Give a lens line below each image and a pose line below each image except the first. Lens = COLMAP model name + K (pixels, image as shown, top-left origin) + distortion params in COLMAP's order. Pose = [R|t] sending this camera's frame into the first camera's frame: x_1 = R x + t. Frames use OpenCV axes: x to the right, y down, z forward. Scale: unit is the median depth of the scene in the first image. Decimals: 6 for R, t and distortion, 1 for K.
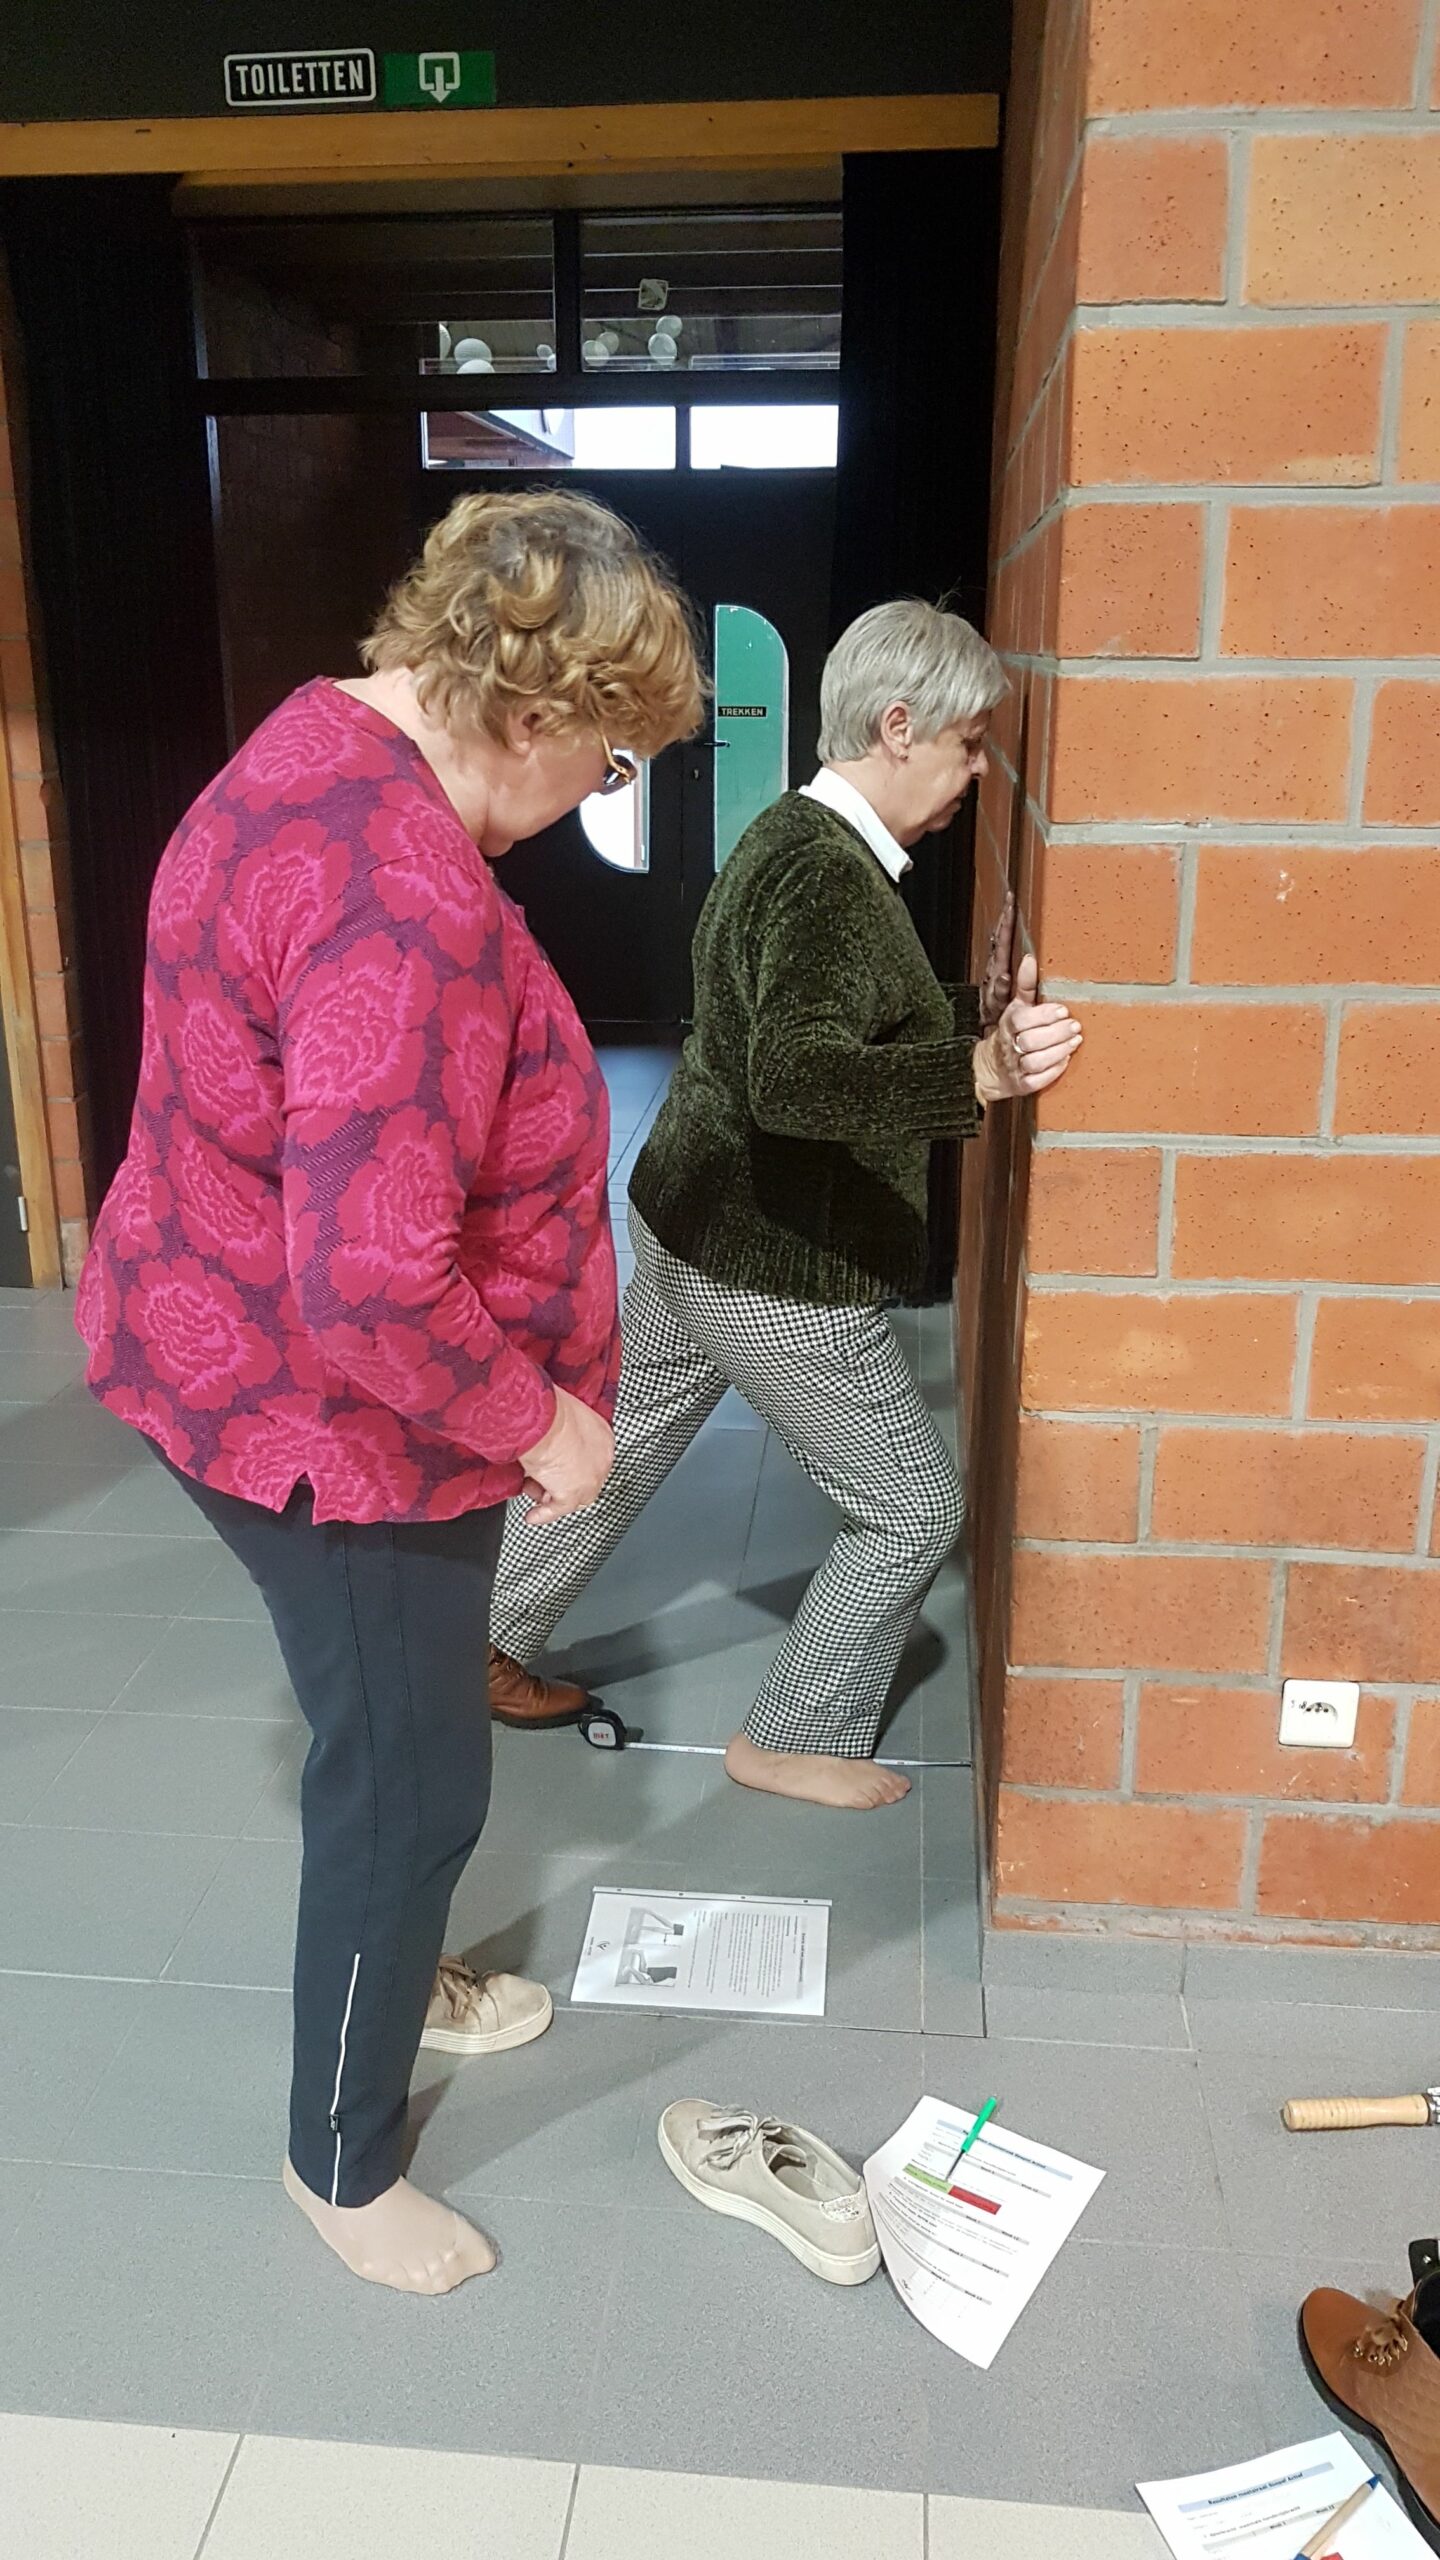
lens RADIAL K [[1996.2, 0, 720.0], [0, 1996.2, 1280.0], [0, 0, 1]] dist [0.004581, 0.001463]
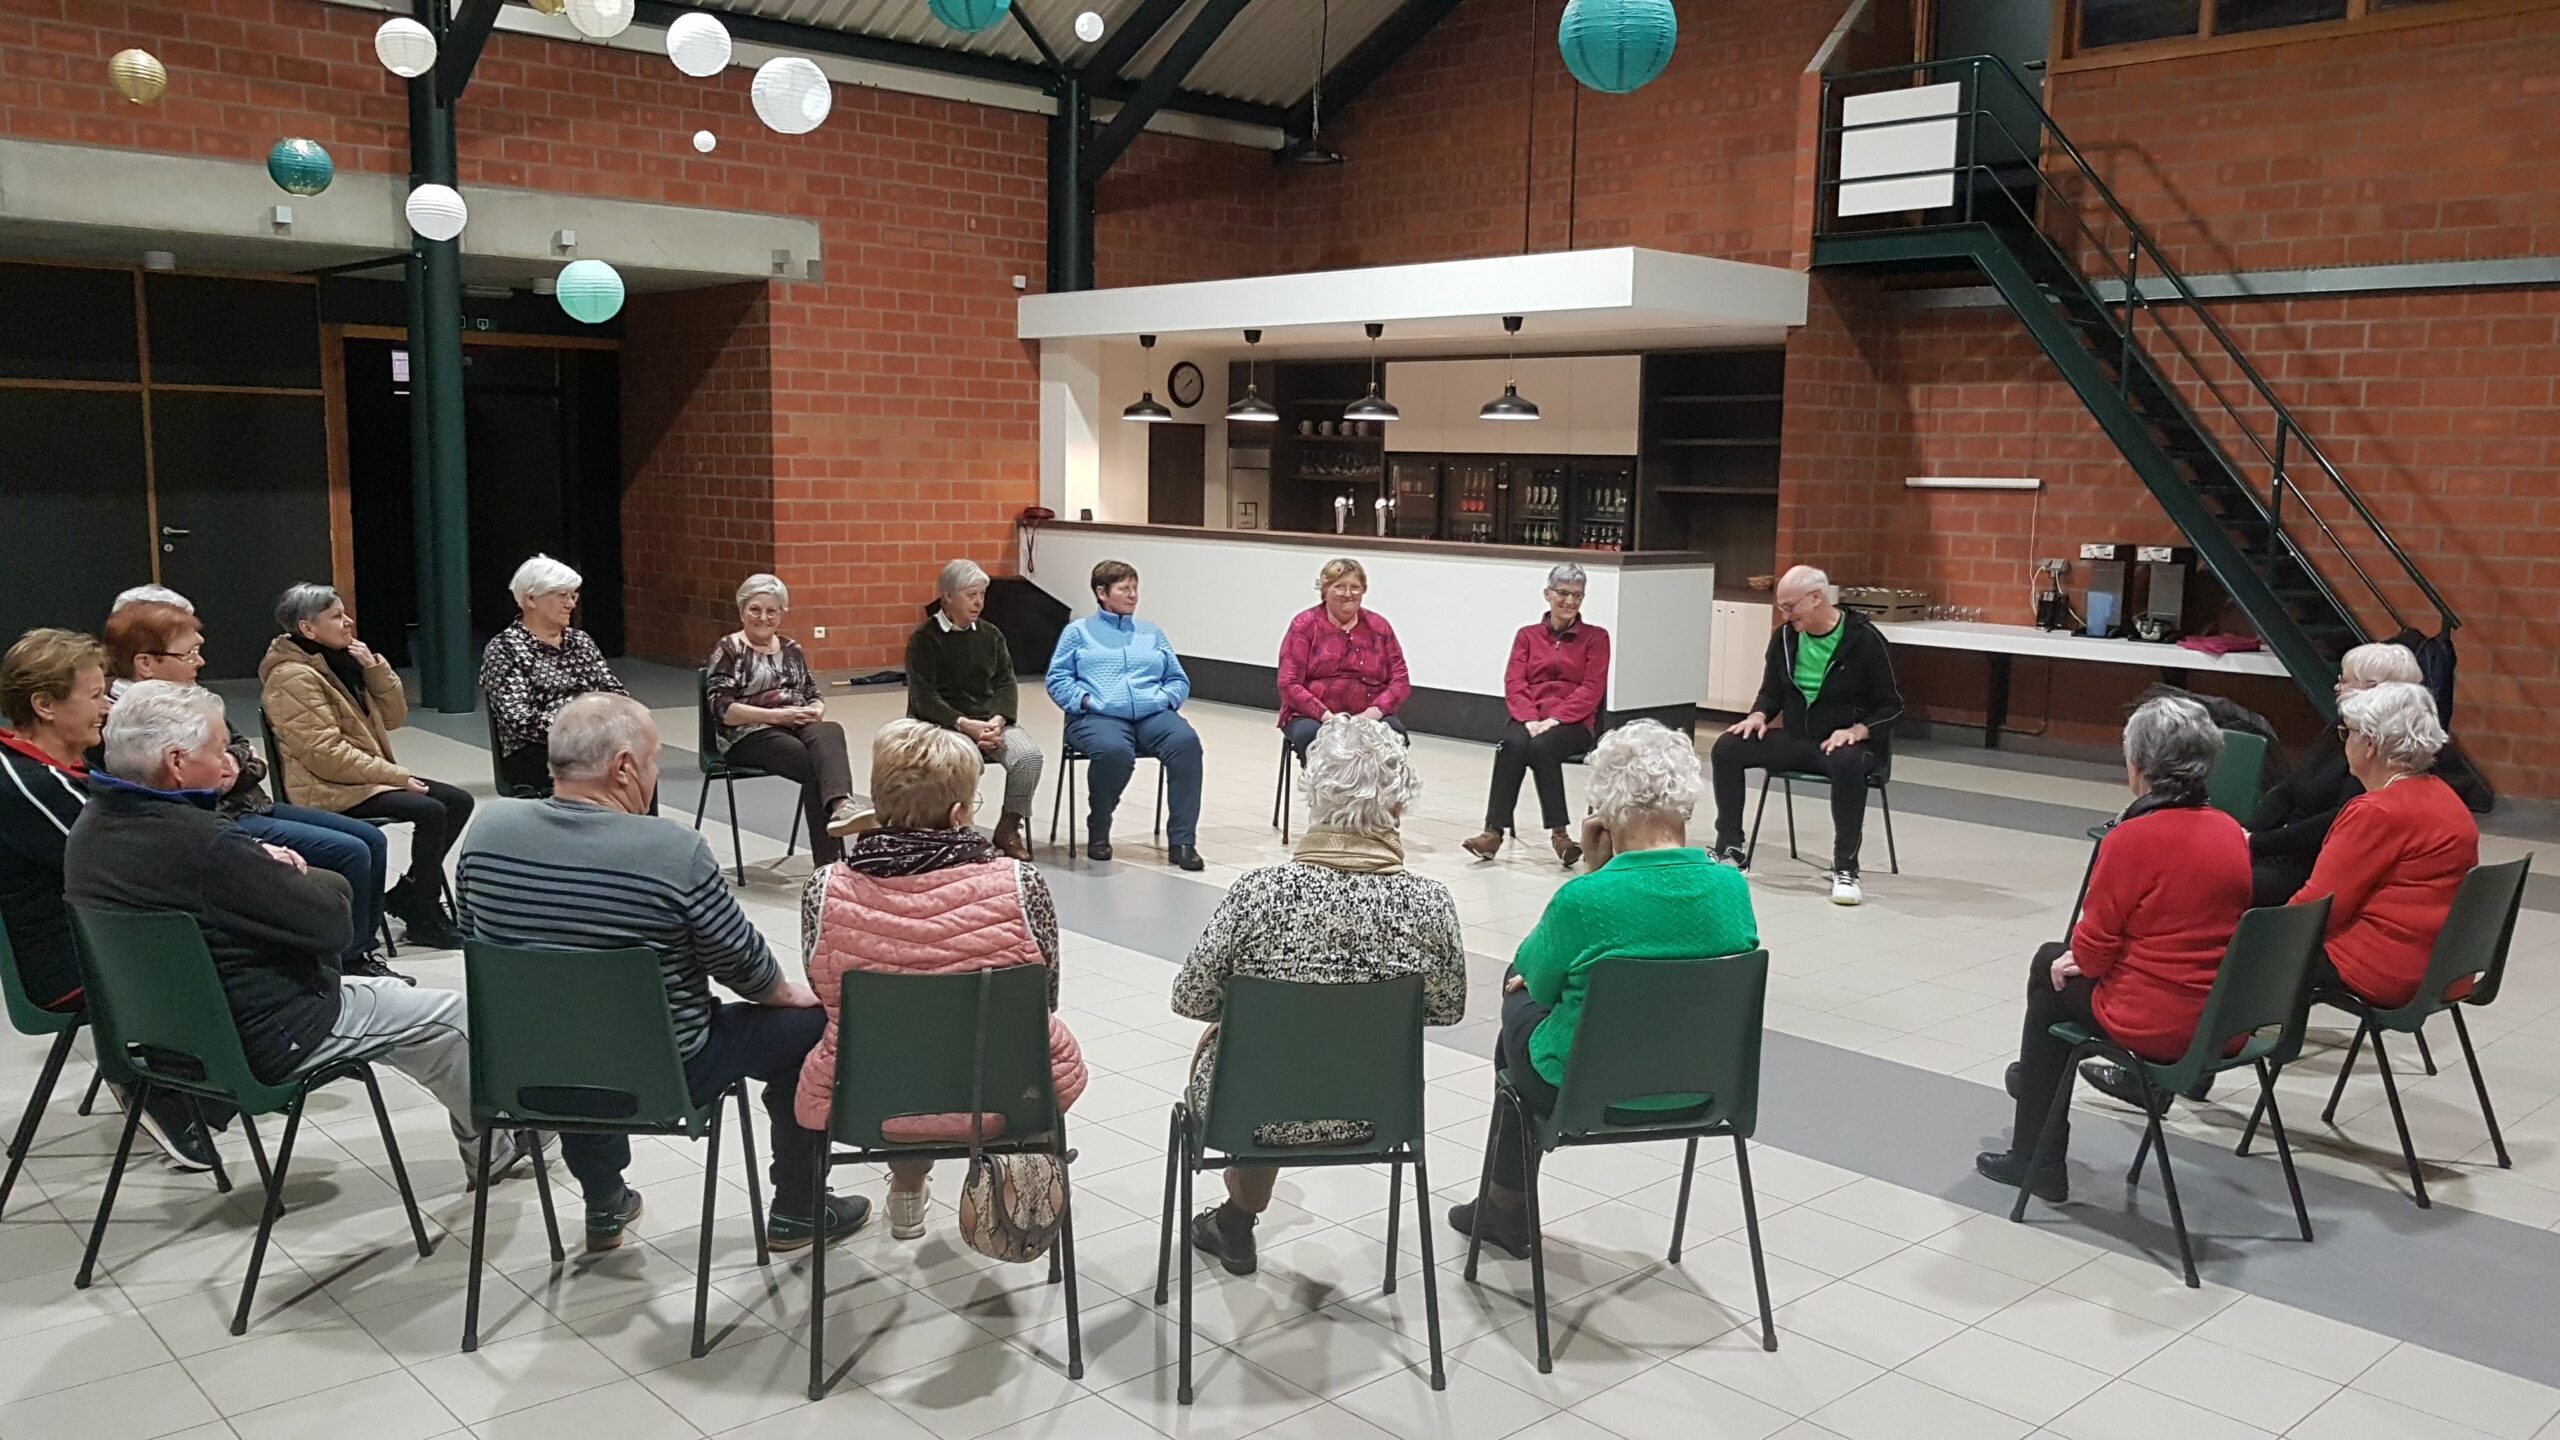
lens RADIAL K [[1996.2, 0, 1305.5], [0, 1996.2, 727.3], [0, 0, 1]] dist [0.004581, 0.001463]
pose [[0.657949, -0.094292, 0.747136, -4.083266], [0.221338, 0.972522, -0.072180, 1.537372], [-0.719800, 0.212861, 0.660740, -5.035103]]
